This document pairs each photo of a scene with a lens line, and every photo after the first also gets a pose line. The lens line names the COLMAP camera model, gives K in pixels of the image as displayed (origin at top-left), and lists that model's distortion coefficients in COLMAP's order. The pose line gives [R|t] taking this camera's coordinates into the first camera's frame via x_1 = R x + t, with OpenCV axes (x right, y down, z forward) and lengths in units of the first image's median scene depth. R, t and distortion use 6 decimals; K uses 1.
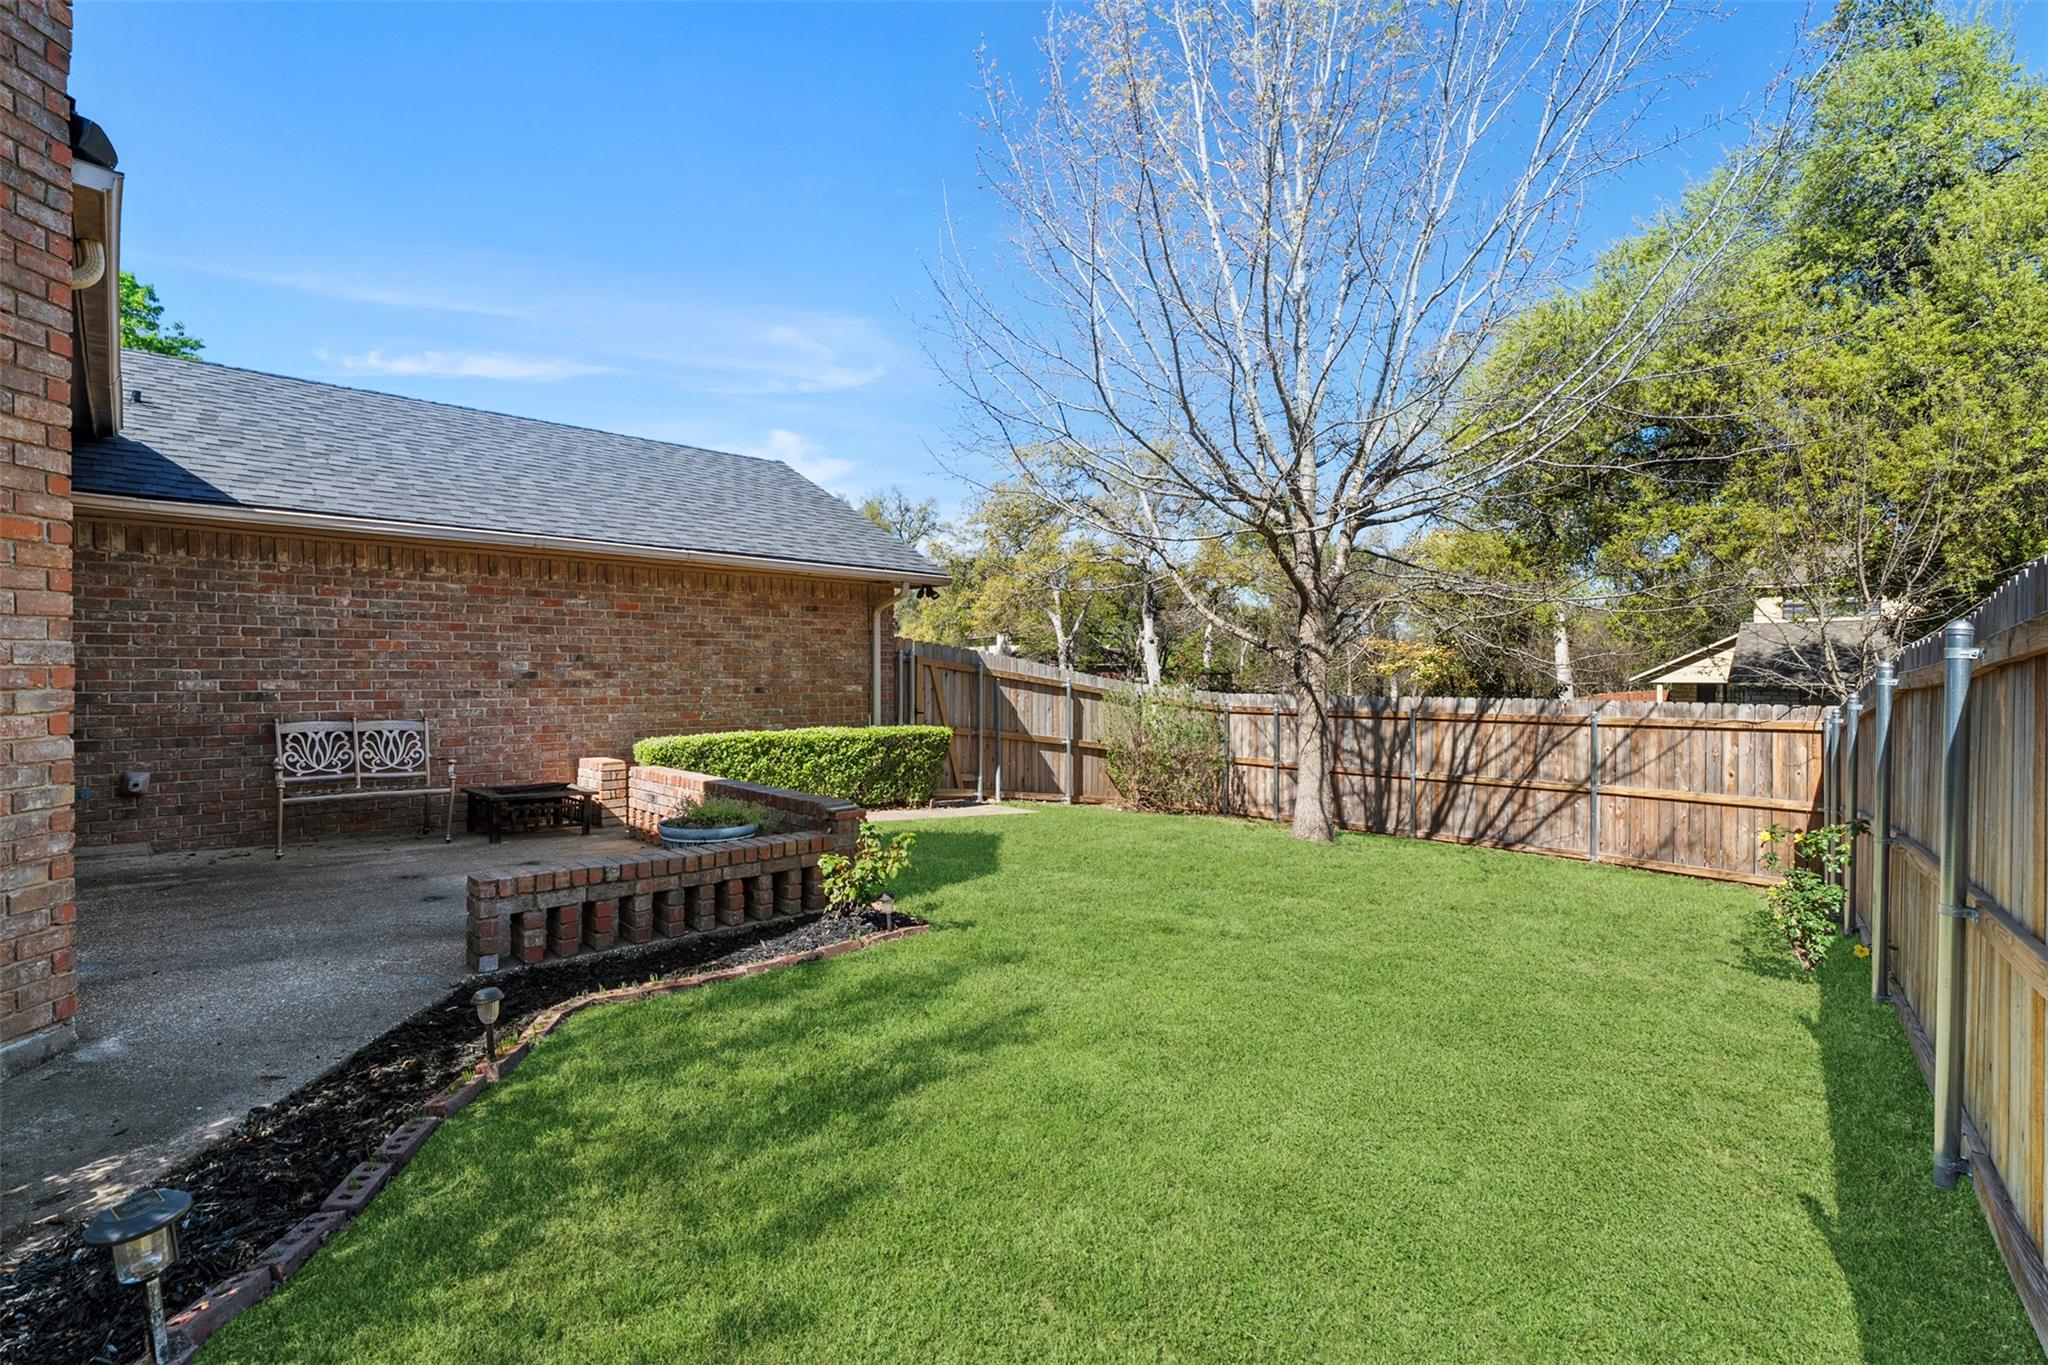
lens RADIAL K [[922.9, 0, 1017.8], [0, 922.9, 685.4], [0, 0, 1]] dist [-0.007223, 0.003441]
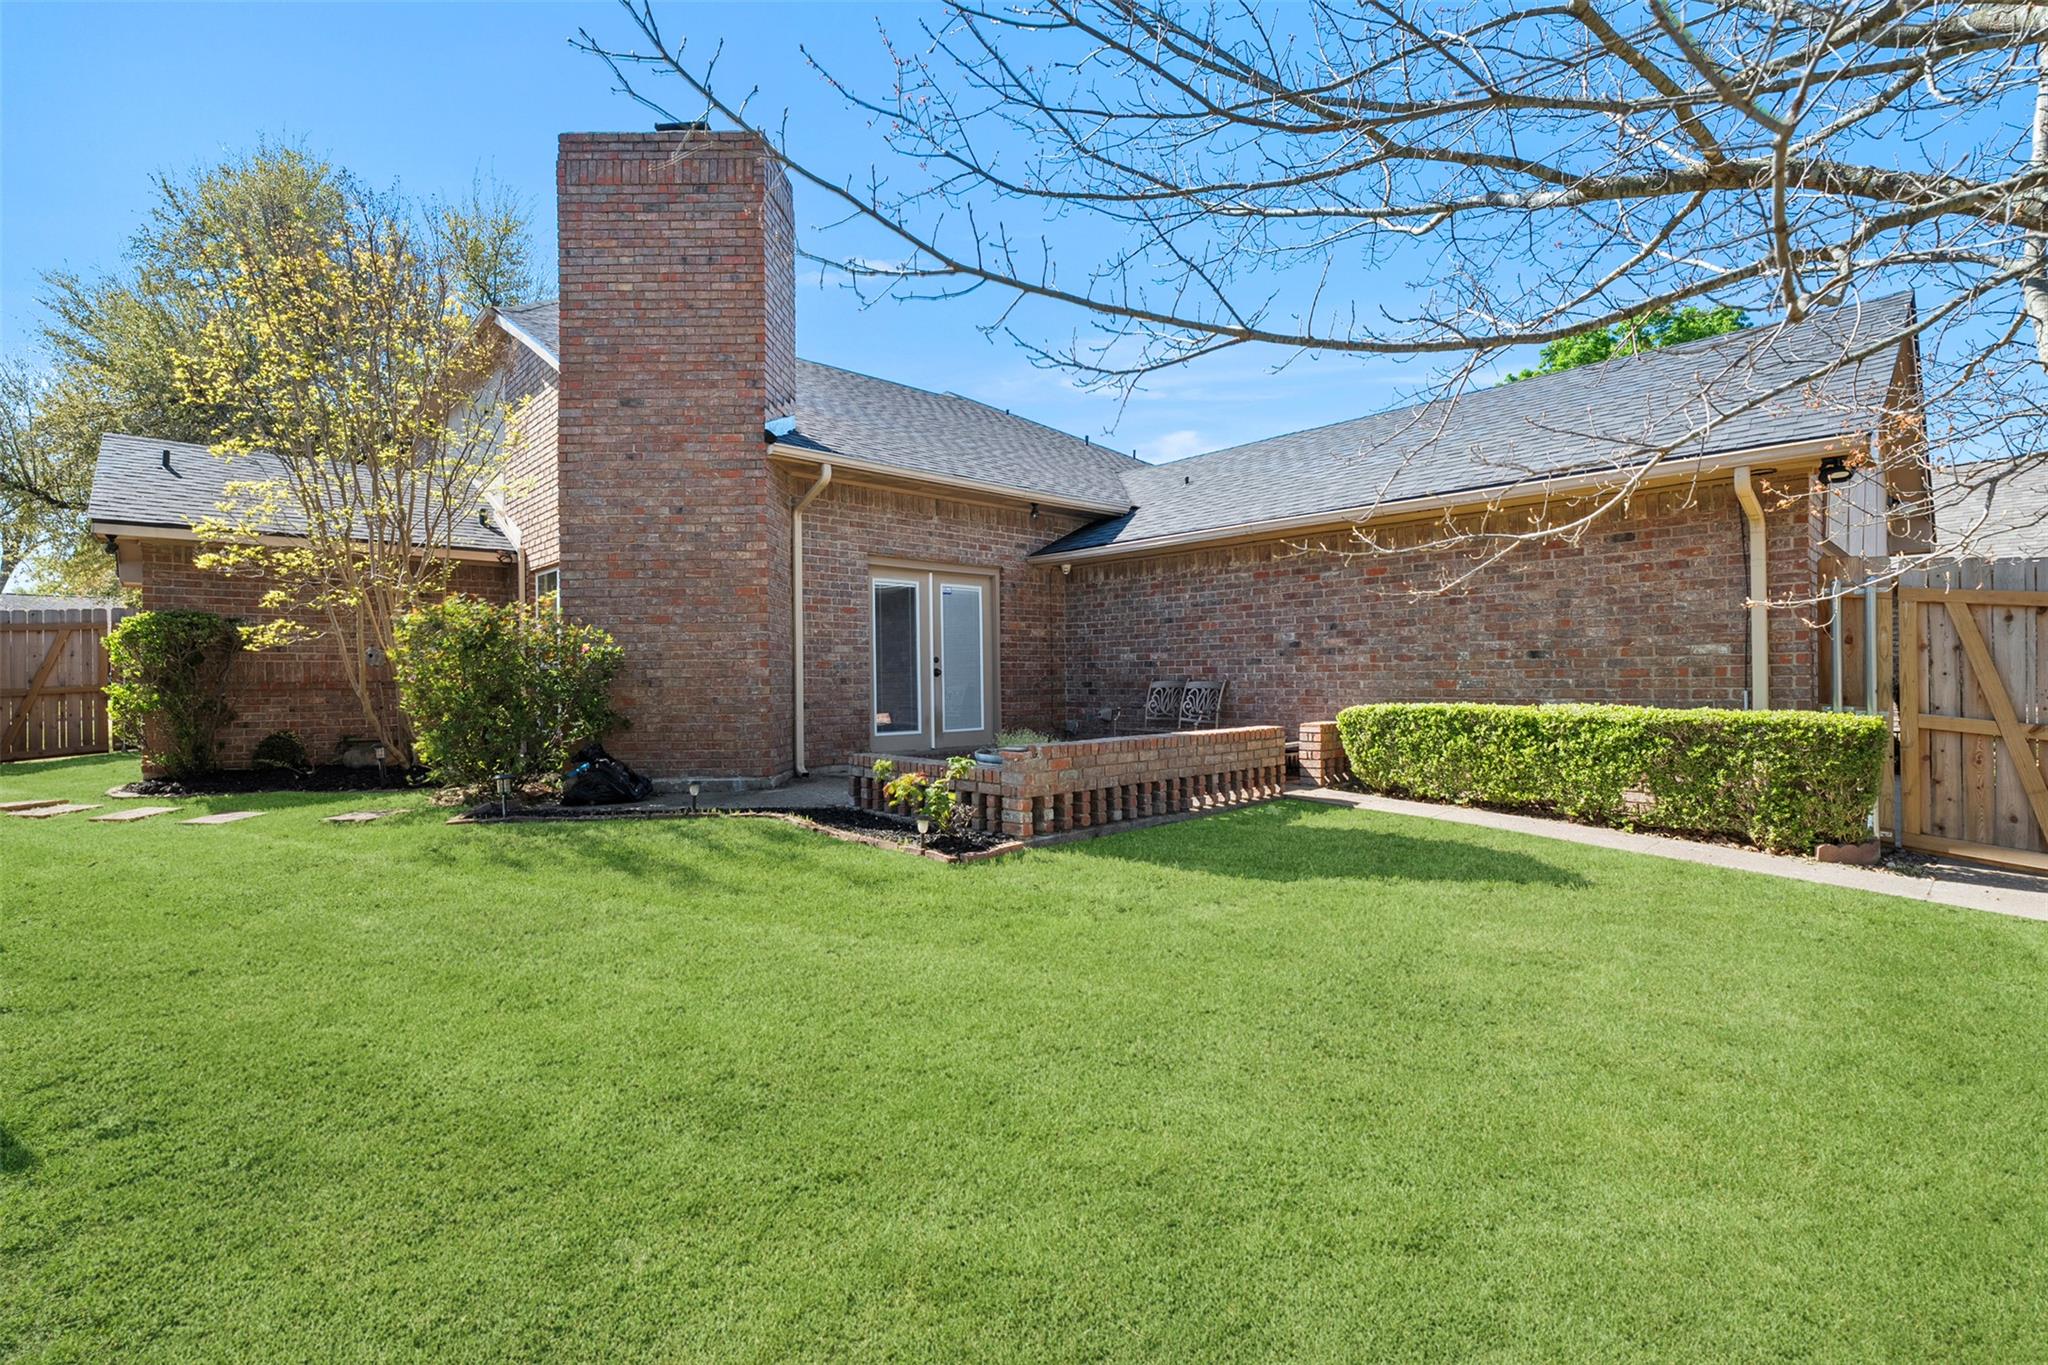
lens RADIAL K [[922.9, 0, 1023.2], [0, 922.9, 680.3], [0, 0, 1]] dist [-0.007223, 0.003441]
pose [[-0.014223, 0.002495, -0.999896, 0.579676], [-0.000185, 0.999997, 0.002498, 0.028803], [0.999899, 0.000221, -0.014222, 0.651889]]
